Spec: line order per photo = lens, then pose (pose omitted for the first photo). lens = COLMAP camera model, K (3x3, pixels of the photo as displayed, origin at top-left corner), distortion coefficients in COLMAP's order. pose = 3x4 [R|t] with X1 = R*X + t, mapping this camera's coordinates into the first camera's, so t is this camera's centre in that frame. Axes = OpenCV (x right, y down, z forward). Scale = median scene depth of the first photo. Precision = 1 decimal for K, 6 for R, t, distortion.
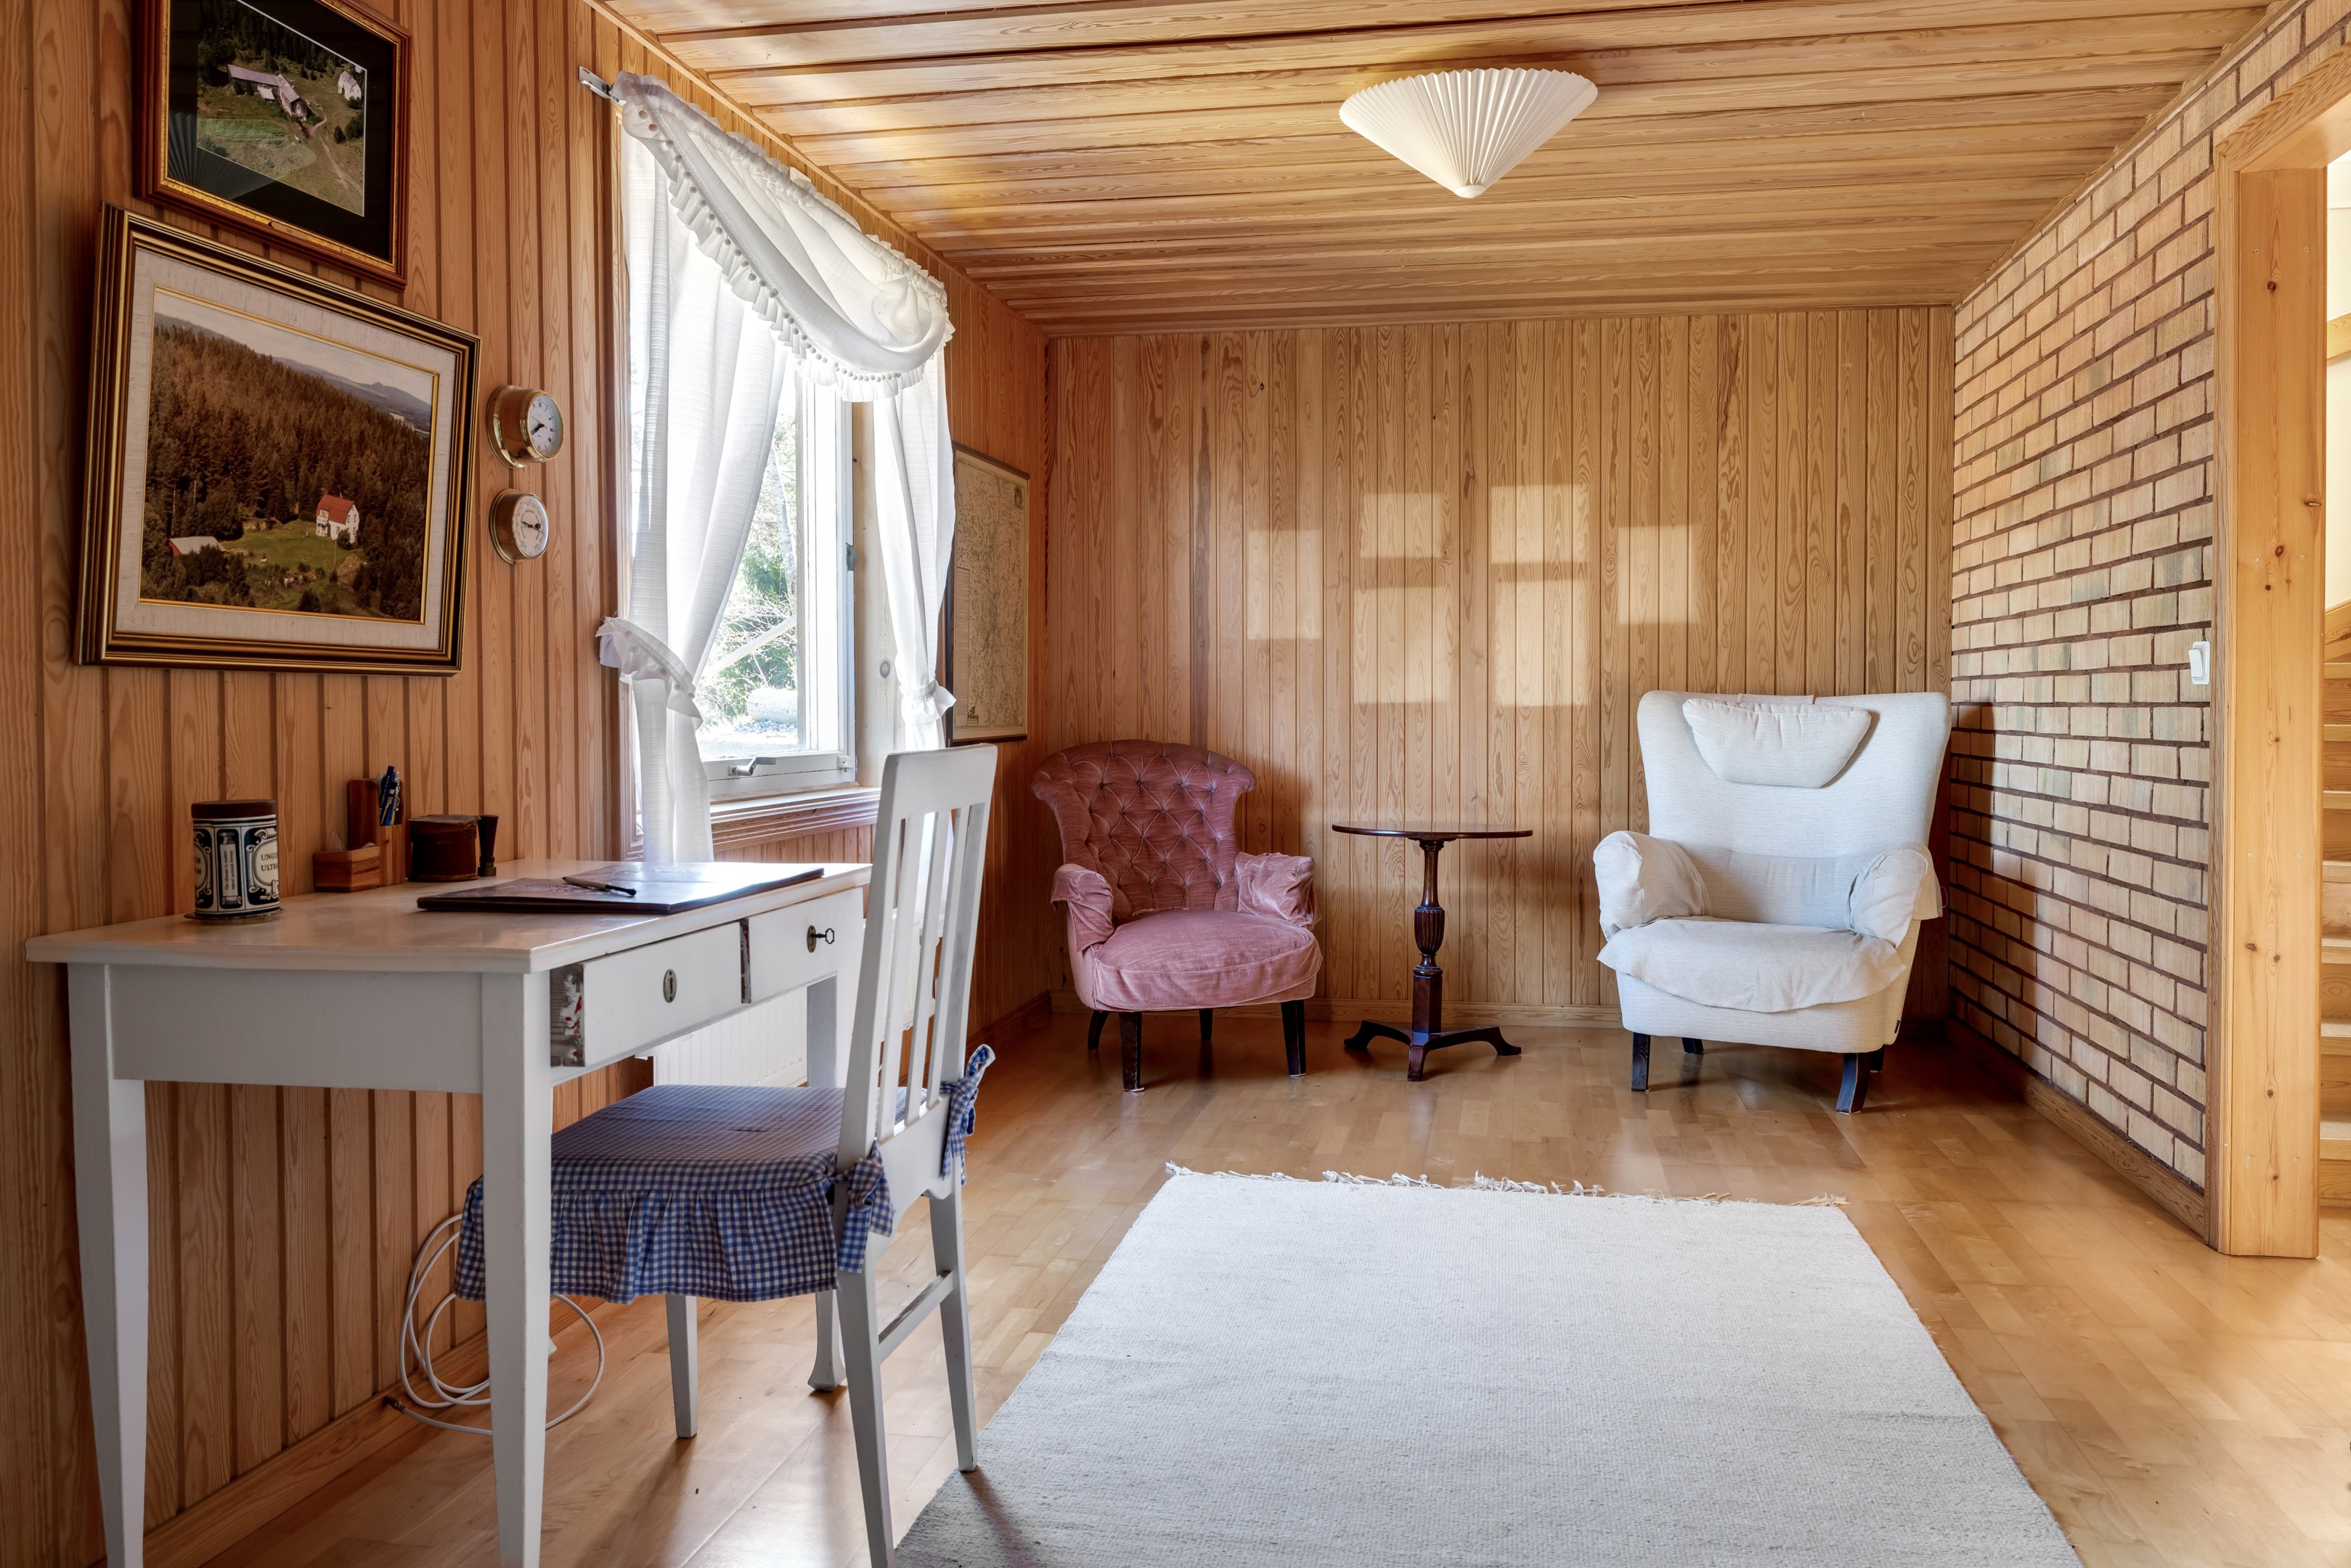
lens RADIAL K [[1634.9, 0, 1228.7], [0, 1634.9, 747.8], [0, 0, 1]] dist [-0.008989, 0.003645]
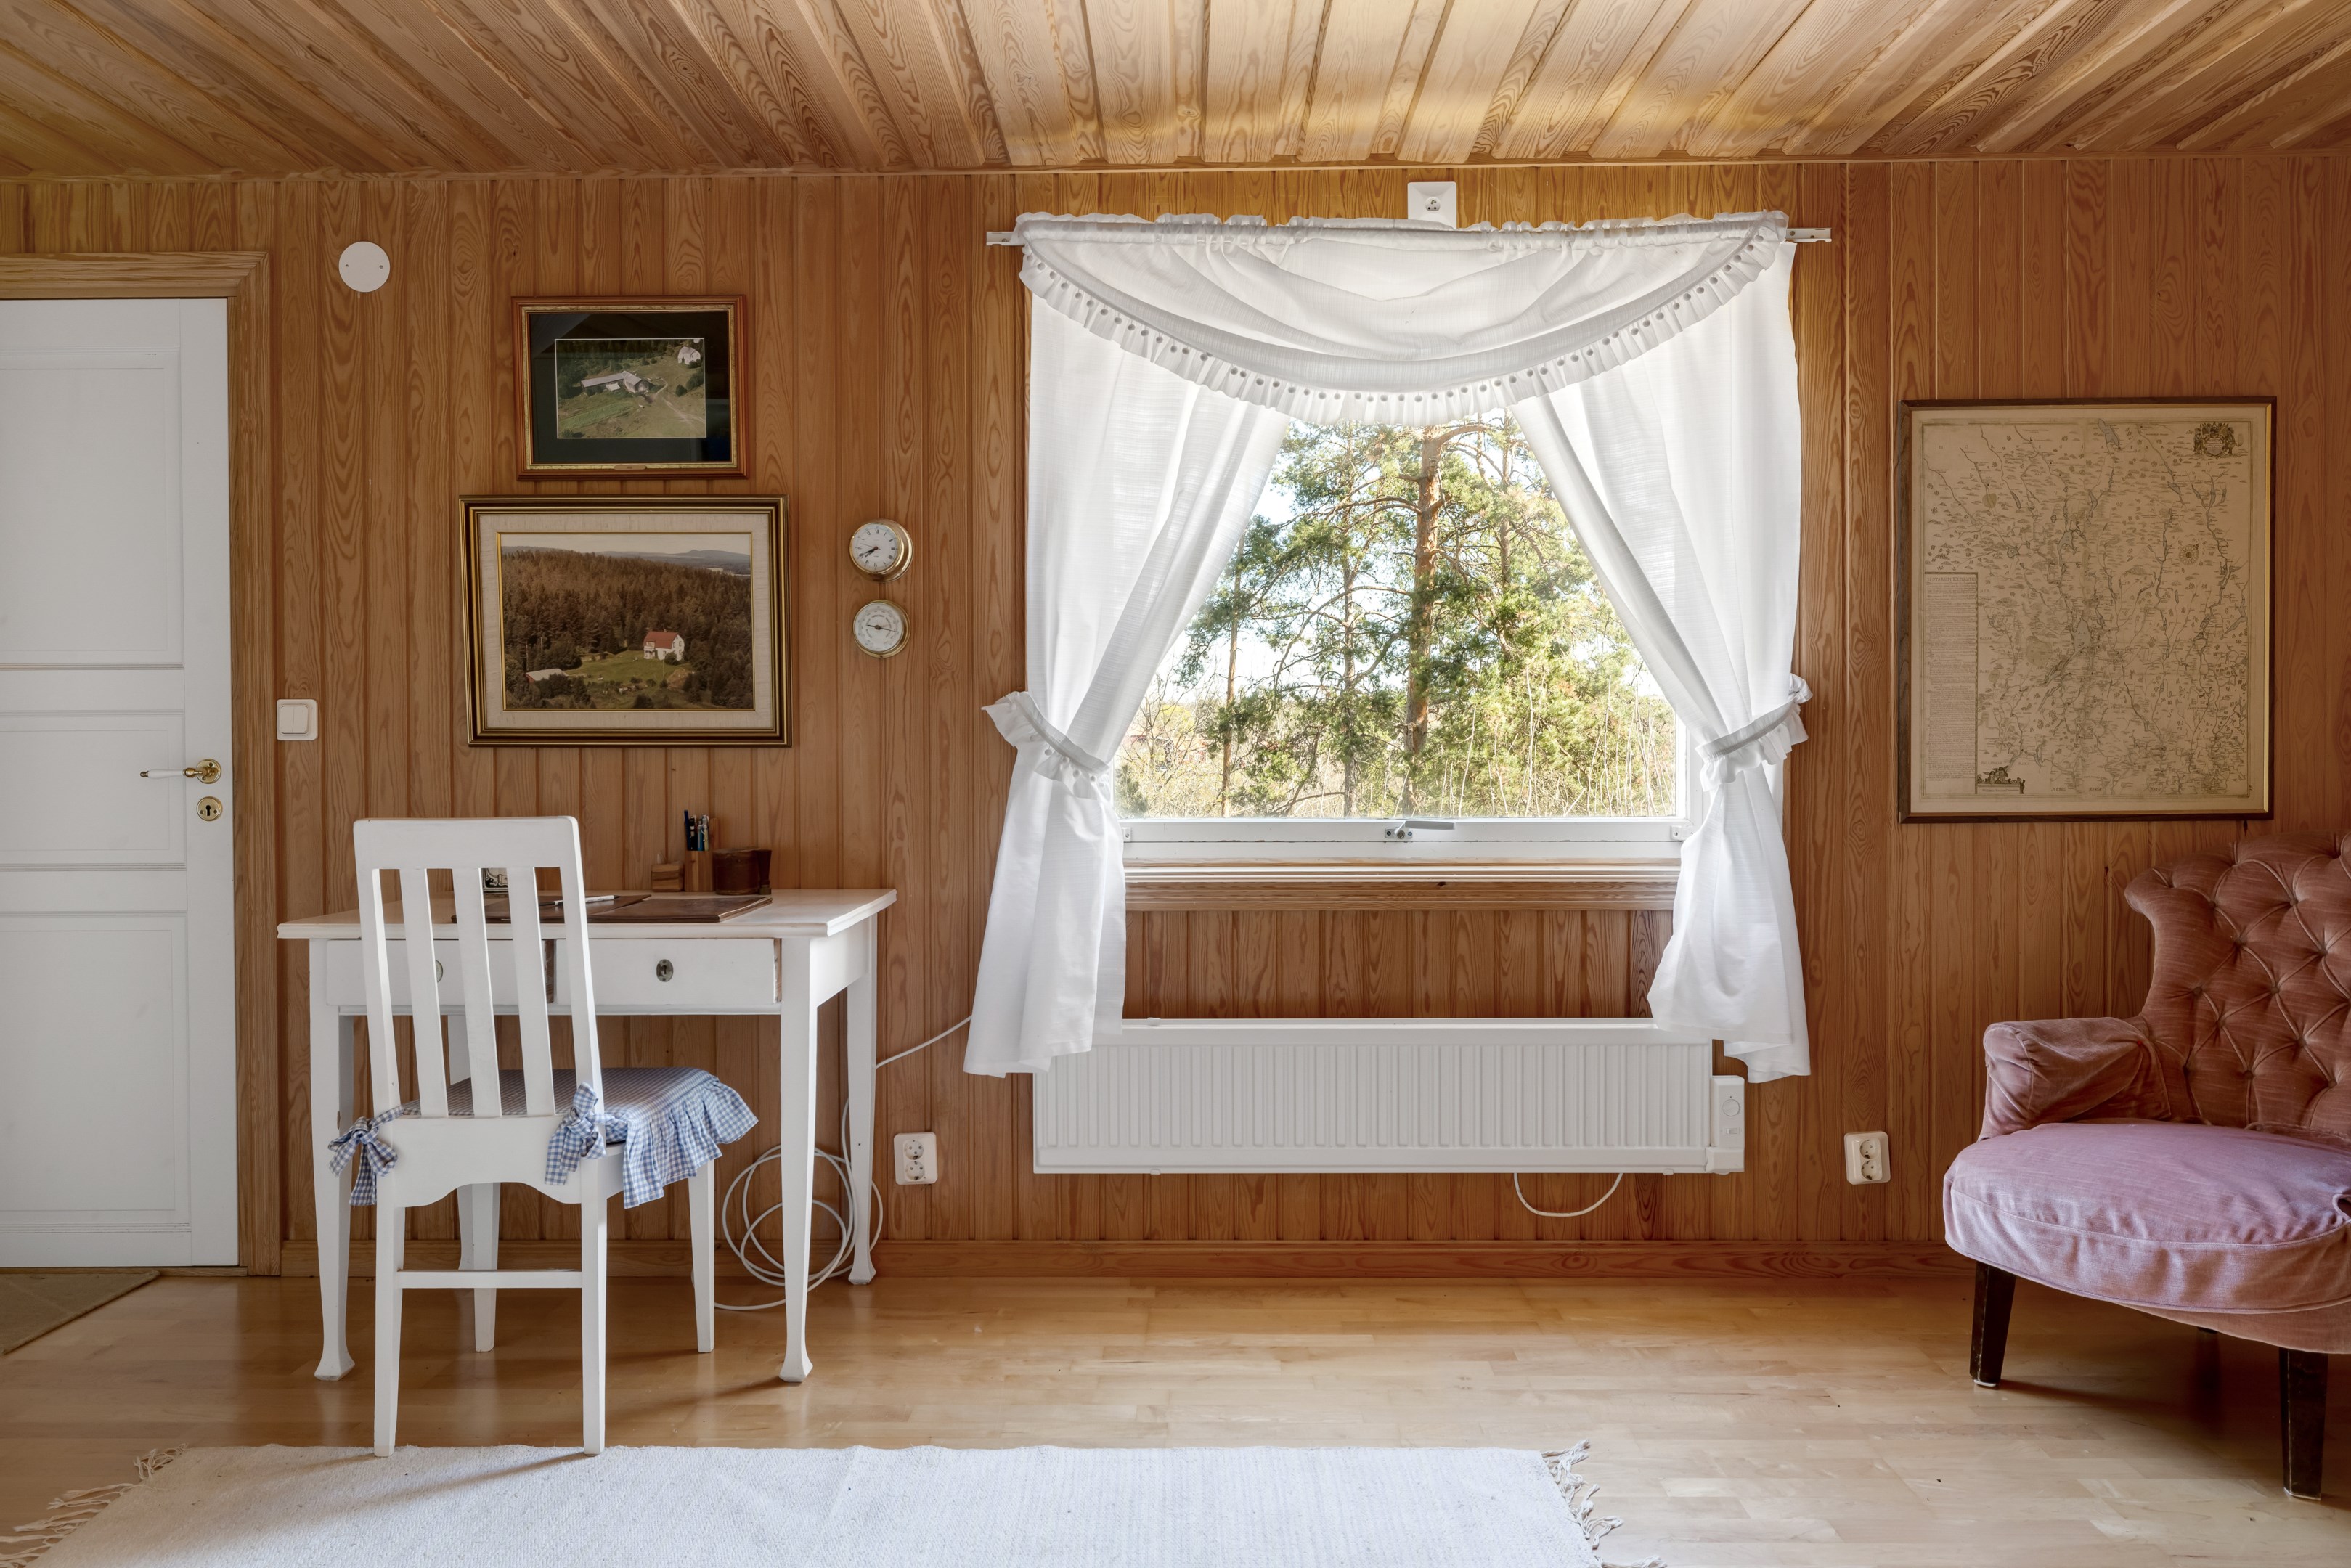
lens RADIAL K [[1634.9, 0, 1200.5], [0, 1634.9, 753.2], [0, 0, 1]] dist [-0.008989, 0.003645]
pose [[0.187973, 0.015386, -0.982054, 0.498761], [-0.023990, 0.999651, 0.011069, -0.033151], [0.981881, 0.021479, 0.188277, 0.576537]]
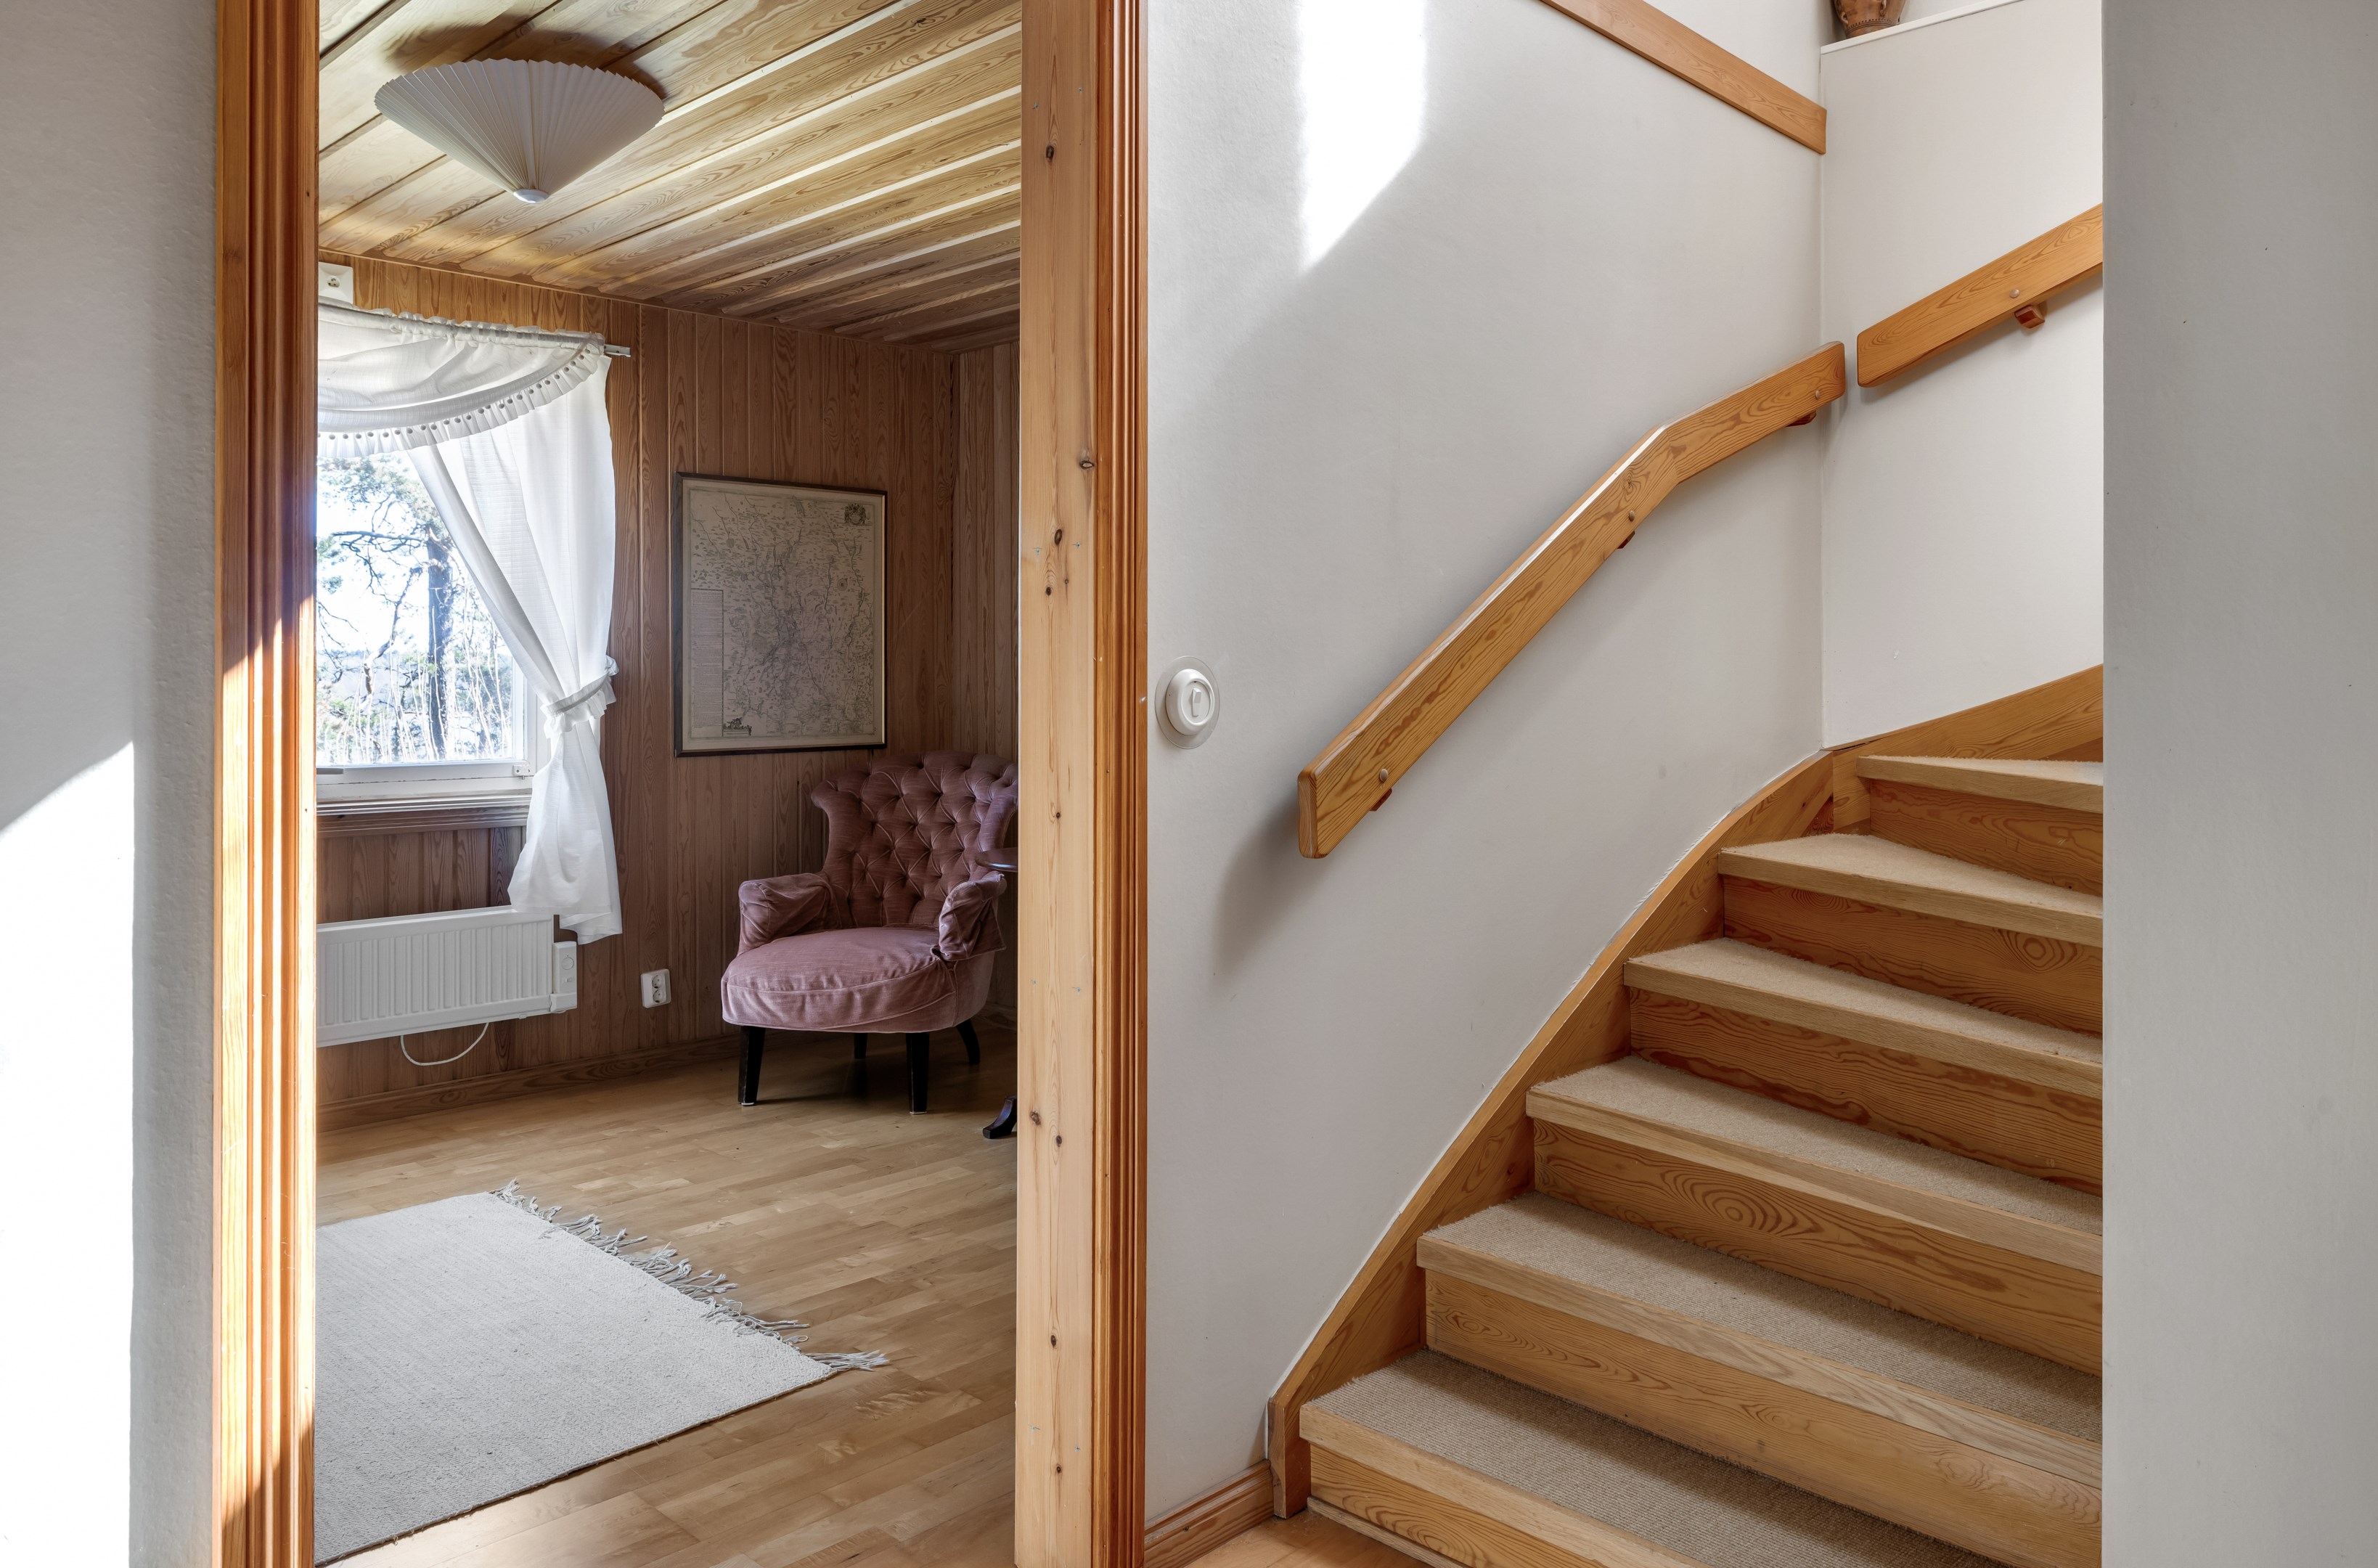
lens RADIAL K [[1594.4, 0, 1192.3], [0, 1594.4, 679.2], [0, 0, 1]] dist [-0.002356, 0.000876]
pose [[0.837966, -0.002528, -0.545717, 0.705835], [-0.013830, 0.999570, -0.025867, -0.030191], [0.545548, 0.029223, 0.837570, 0.318650]]
